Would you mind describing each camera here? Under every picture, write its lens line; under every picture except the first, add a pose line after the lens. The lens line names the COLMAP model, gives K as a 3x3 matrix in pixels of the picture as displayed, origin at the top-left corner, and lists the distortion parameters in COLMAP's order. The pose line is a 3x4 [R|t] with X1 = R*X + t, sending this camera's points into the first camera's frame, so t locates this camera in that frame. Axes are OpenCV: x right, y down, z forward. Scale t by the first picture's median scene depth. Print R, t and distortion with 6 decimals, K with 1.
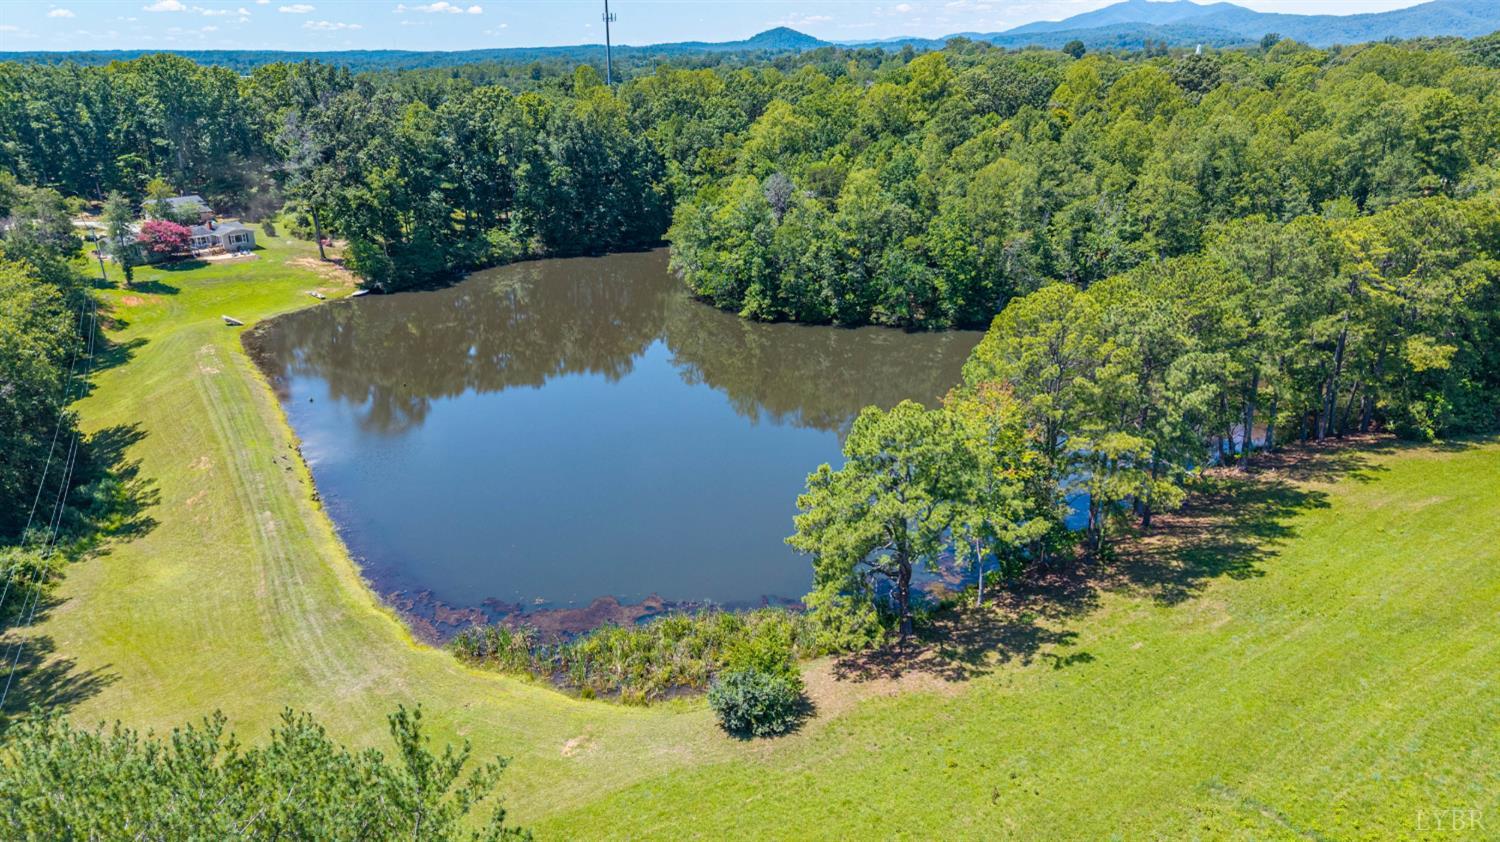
lens RADIAL K [[1016.2, 0, 747.0], [0, 1016.2, 421.1], [0, 0, 1]] dist [0.006859, -0.001652]
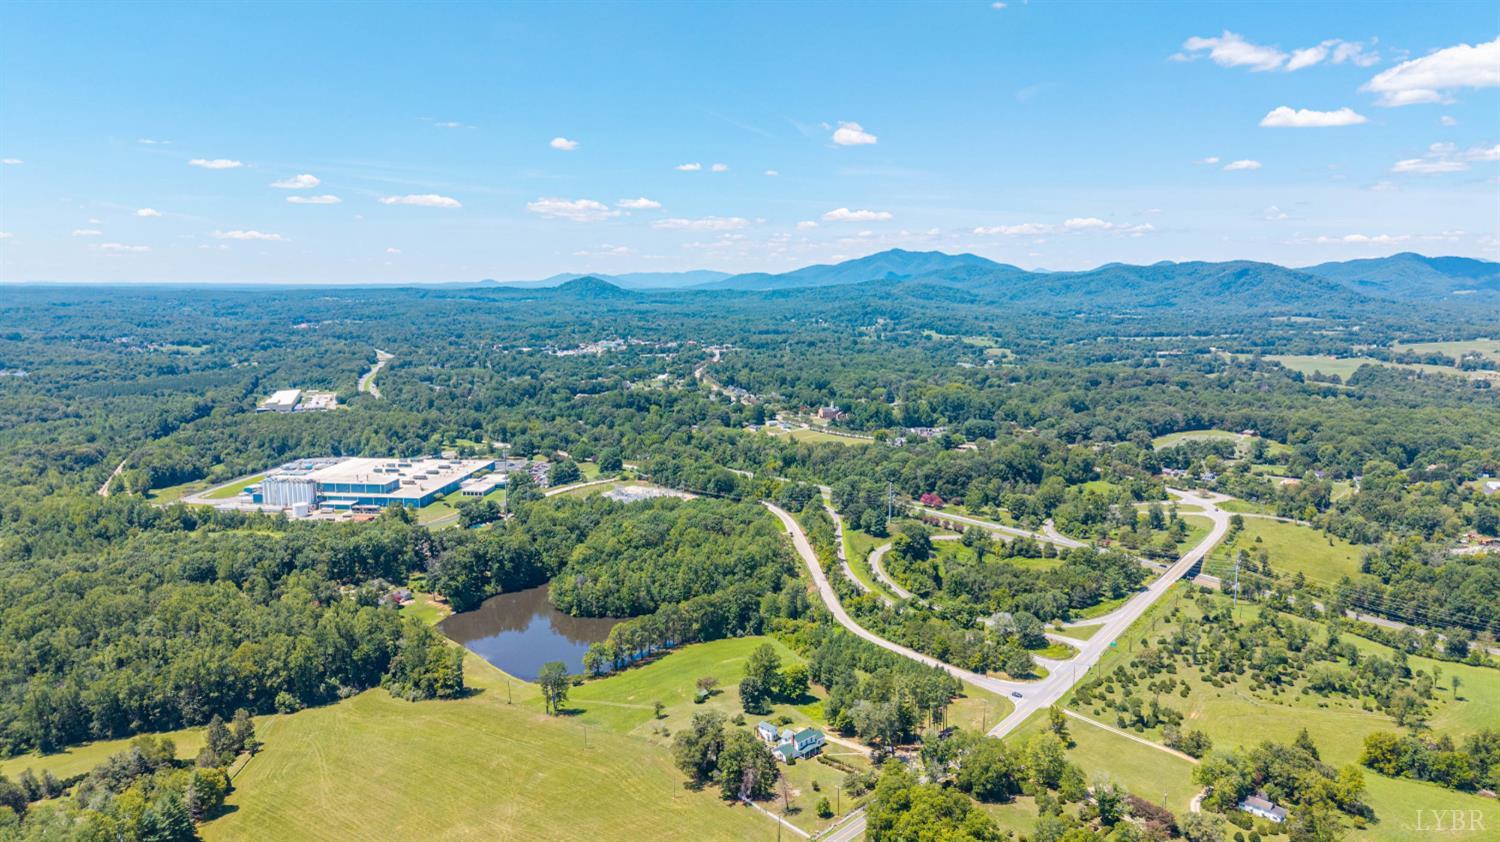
lens RADIAL K [[1016.2, 0, 754.8], [0, 1016.2, 420.8], [0, 0, 1]] dist [0.006859, -0.001652]
pose [[0.982682, -0.023060, 0.183857, -0.011977], [0.060603, 0.977655, -0.201290, -0.014665], [-0.175107, 0.208946, 0.962122, -2.722360]]
